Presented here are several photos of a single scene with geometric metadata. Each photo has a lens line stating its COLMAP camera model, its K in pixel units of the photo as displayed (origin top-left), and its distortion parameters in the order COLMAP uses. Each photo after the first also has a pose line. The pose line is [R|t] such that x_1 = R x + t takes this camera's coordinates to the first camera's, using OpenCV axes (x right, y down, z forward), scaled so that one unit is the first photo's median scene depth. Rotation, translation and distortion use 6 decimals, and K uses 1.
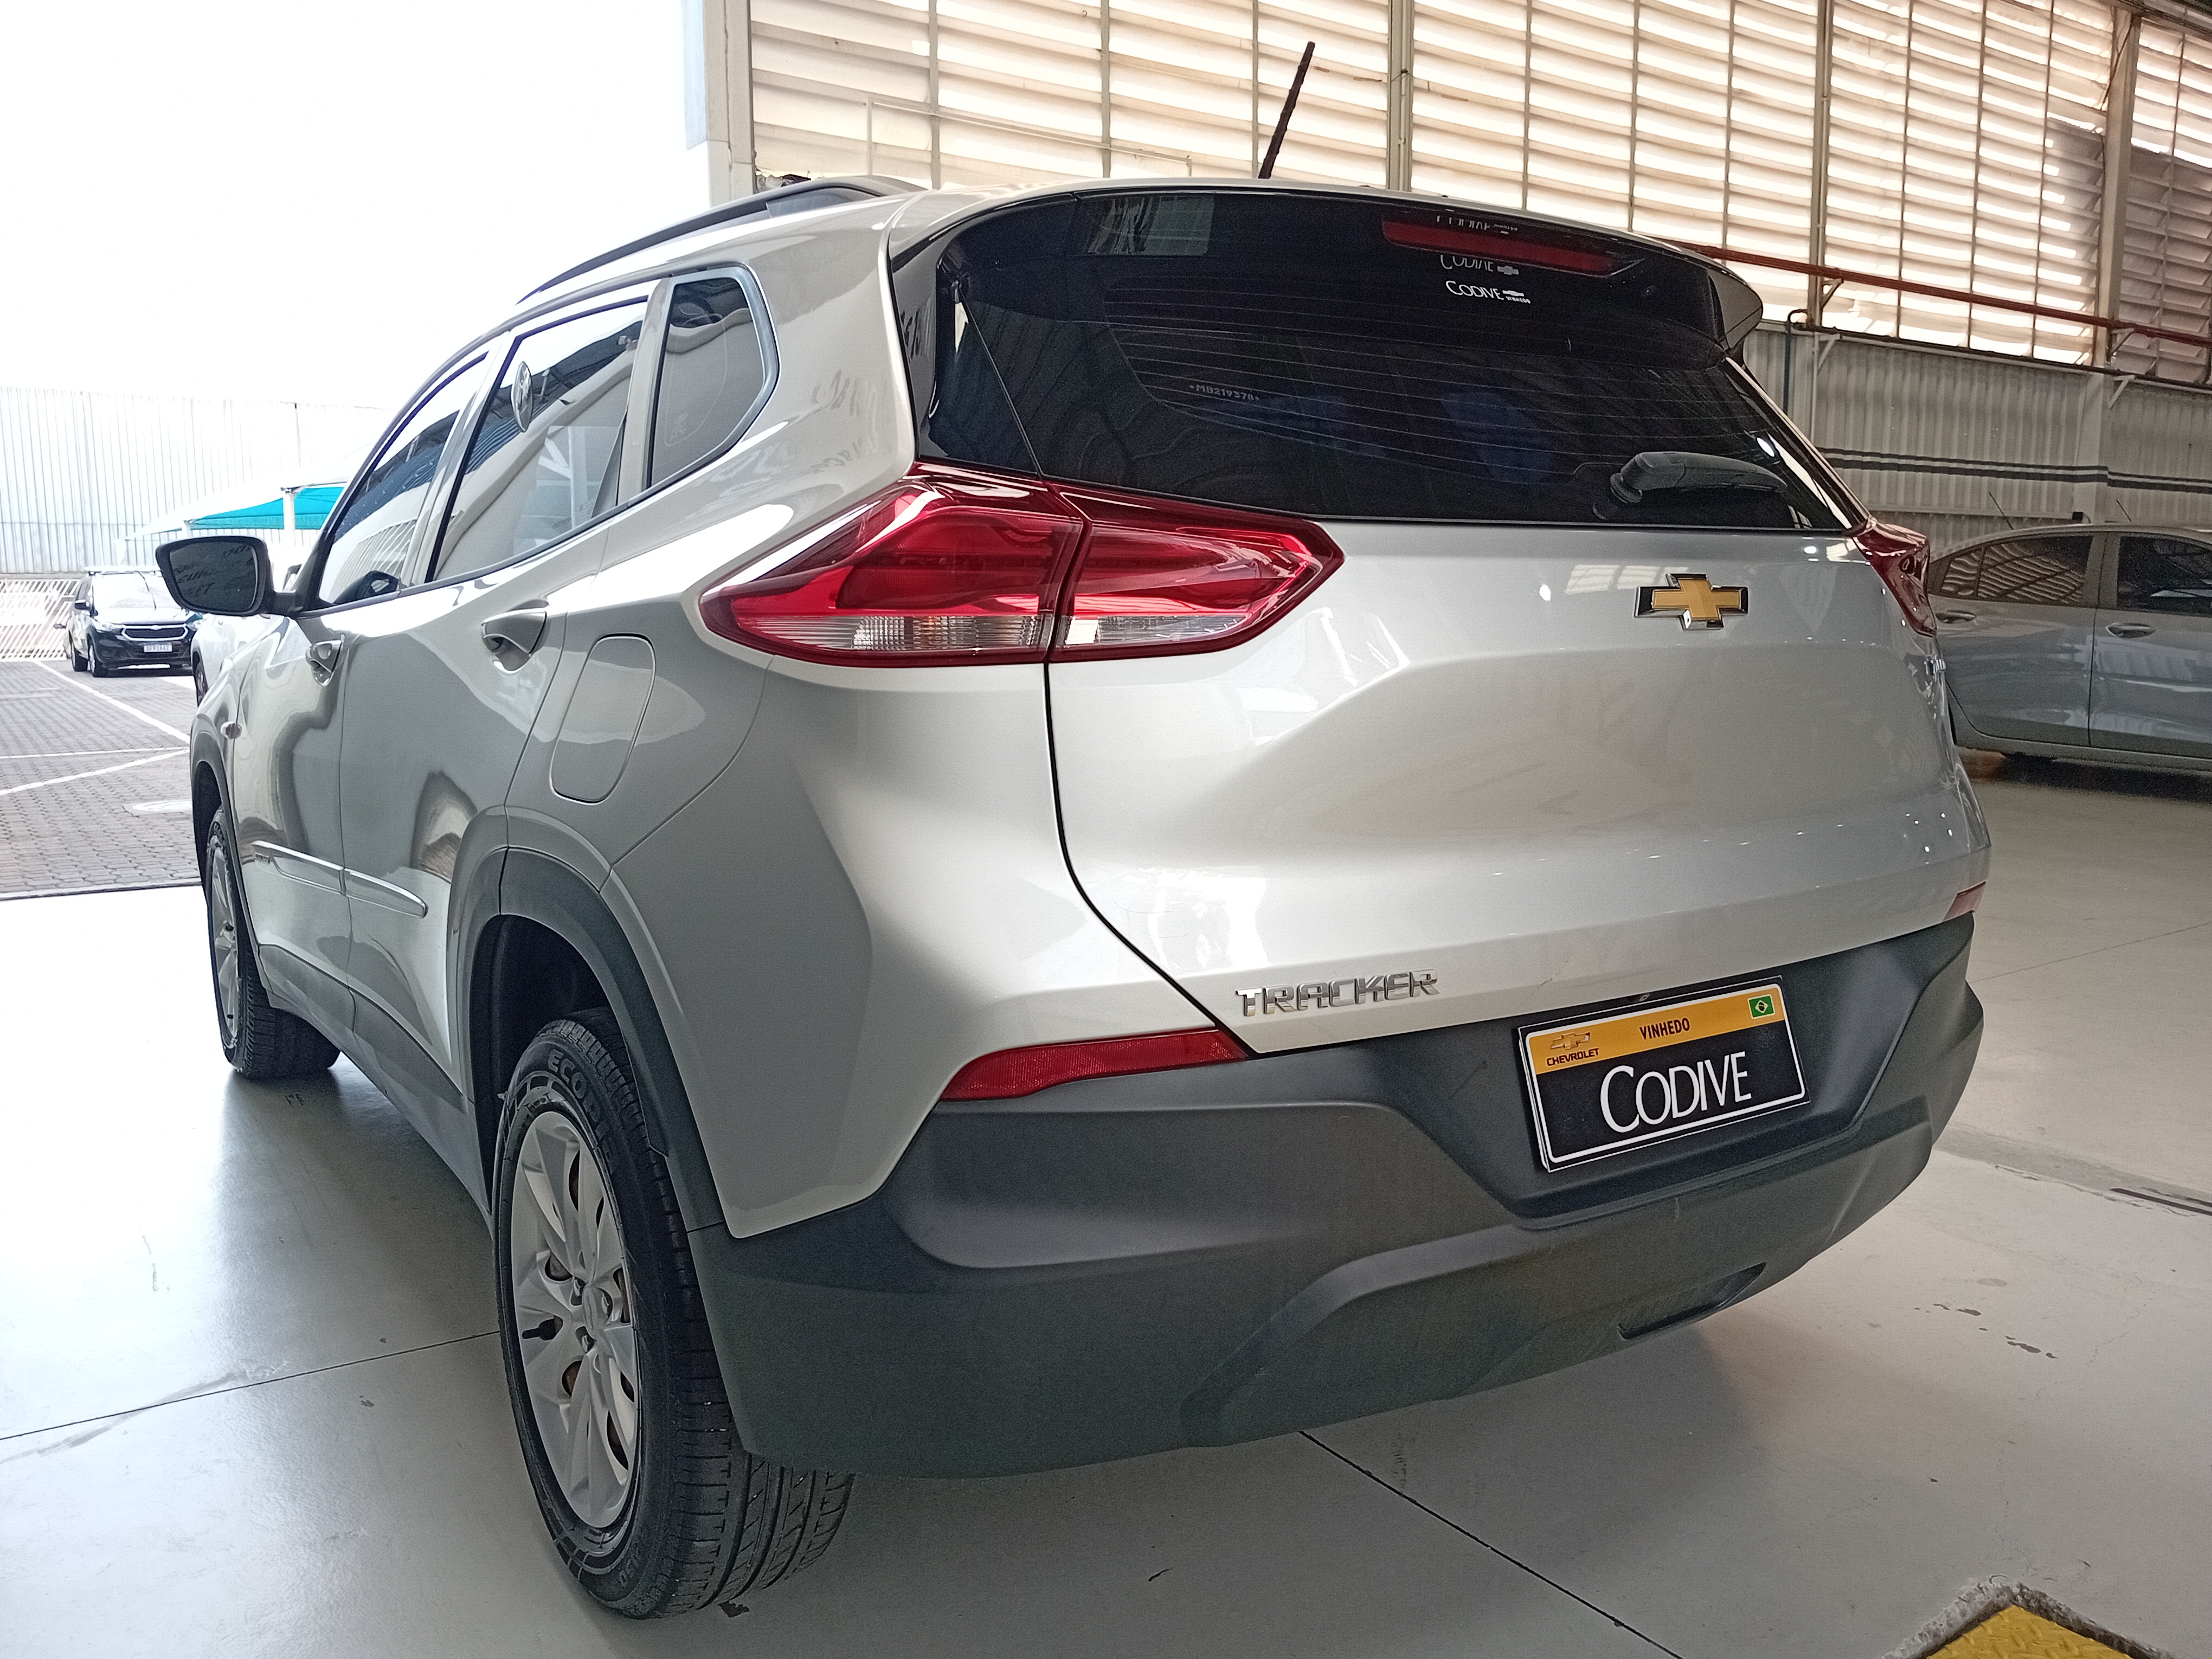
lens RADIAL K [[1822.1, 0, 1078.0], [0, 1822.1, 837.2], [0, 0, 1]] dist [0.003126, -0.001332]
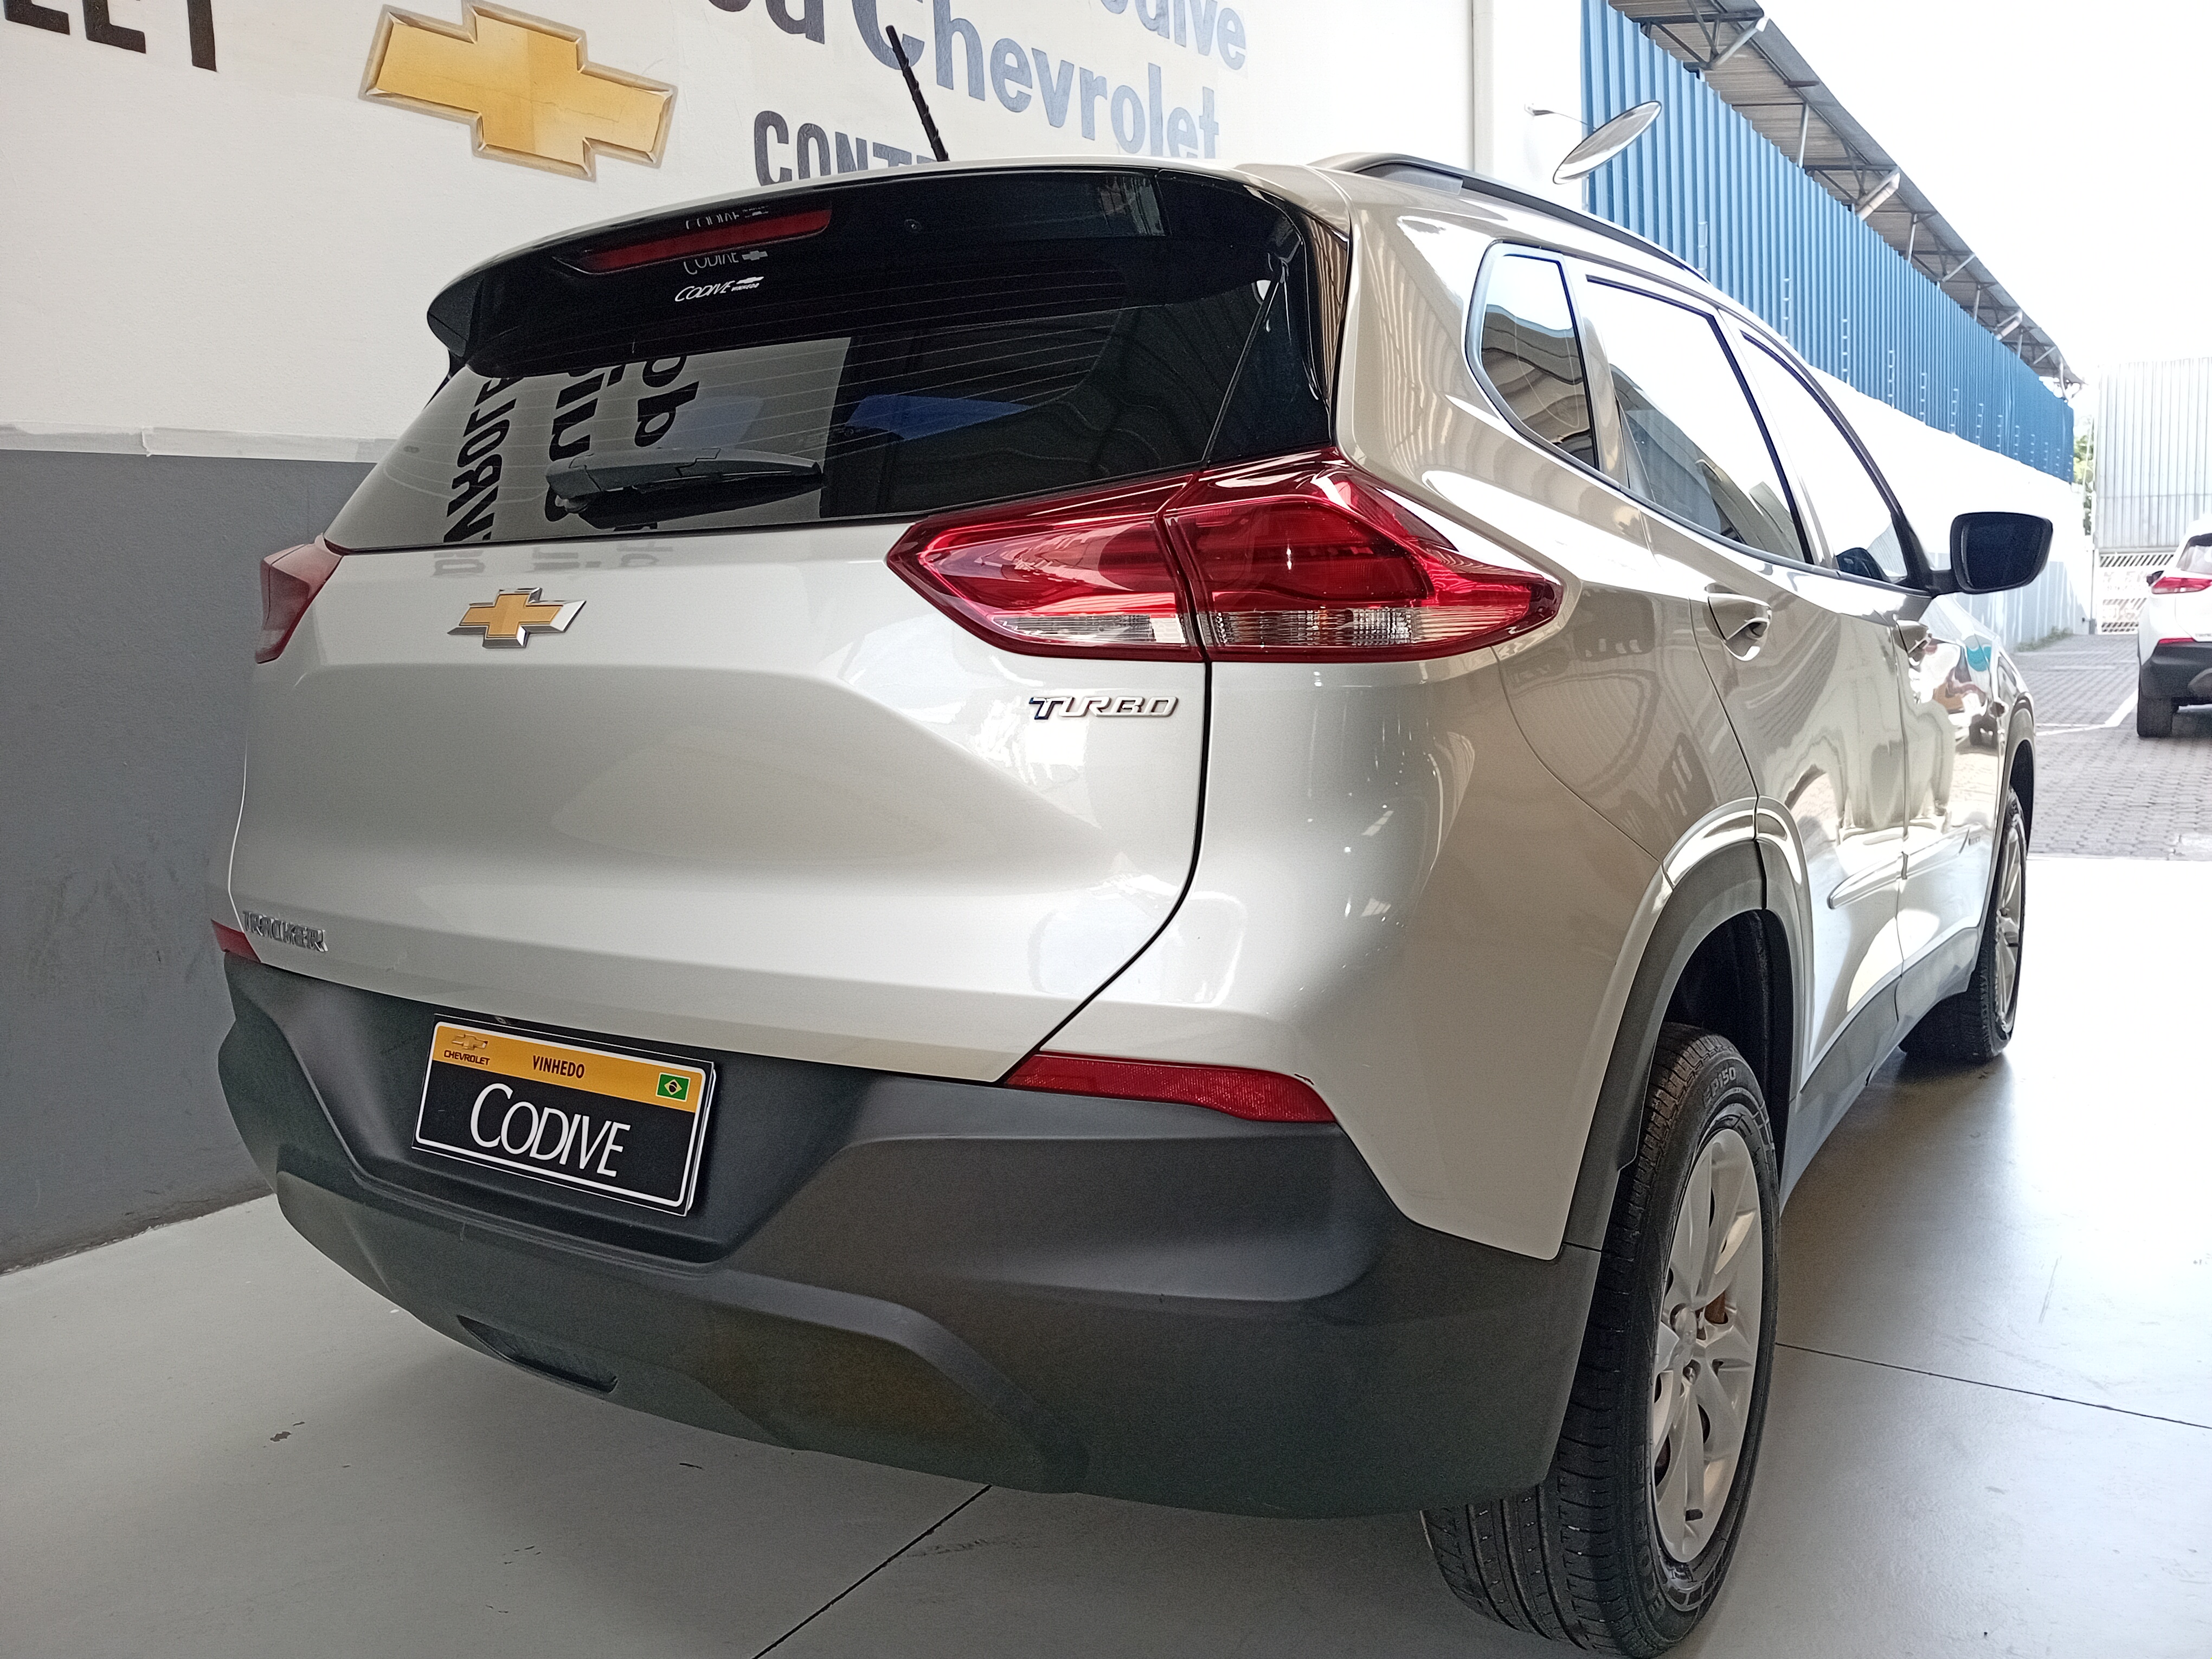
lens RADIAL K [[1769.5, 0, 1106.0], [0, 1769.5, 829.5], [0, 0, 1]] dist [-0.005651, -0.005608]
pose [[0.373992, 0.117686, -0.919935, 1.235381], [-0.100513, 0.991217, 0.085942, -0.122564], [0.921969, 0.060324, 0.382536, 0.885378]]
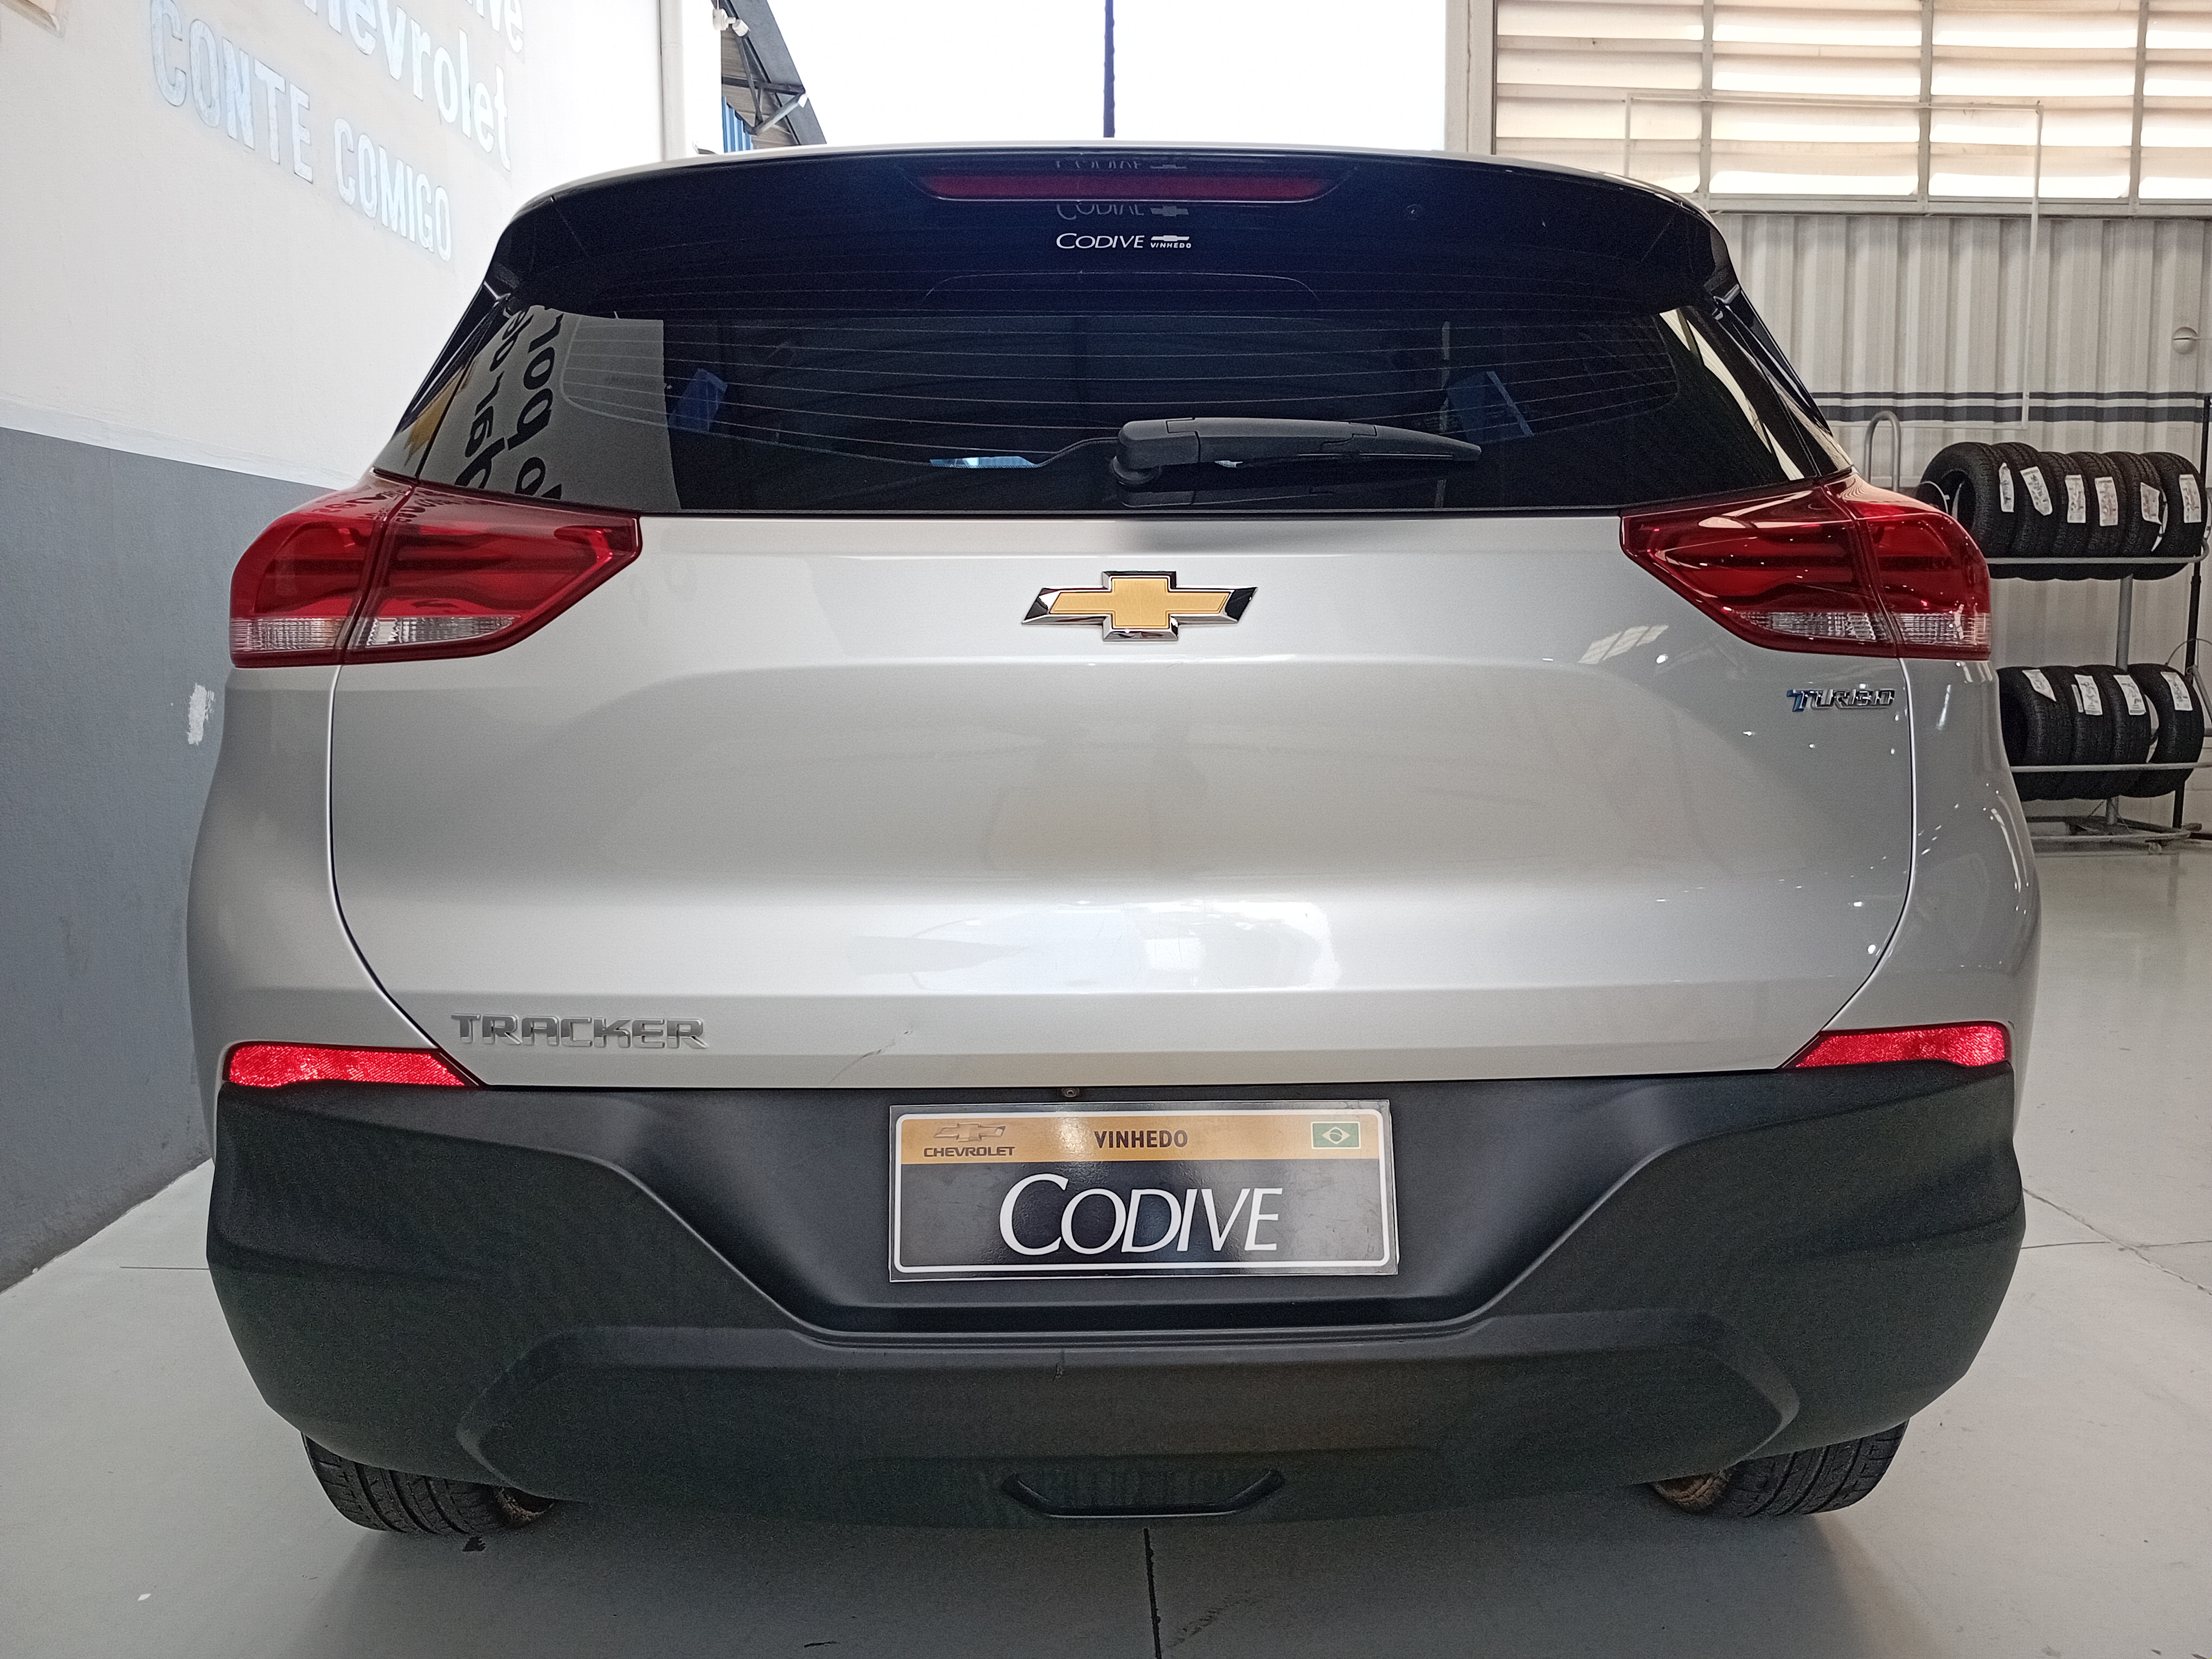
lens RADIAL K [[1739.7, 0, 1076.3], [0, 1739.7, 825.8], [0, 0, 1]] dist [0.054543, -0.103074]
pose [[0.836046, 0.064852, -0.544813, 0.692333], [-0.071598, 0.997394, 0.008853, -0.036203], [0.543968, 0.031606, 0.838511, 0.331855]]
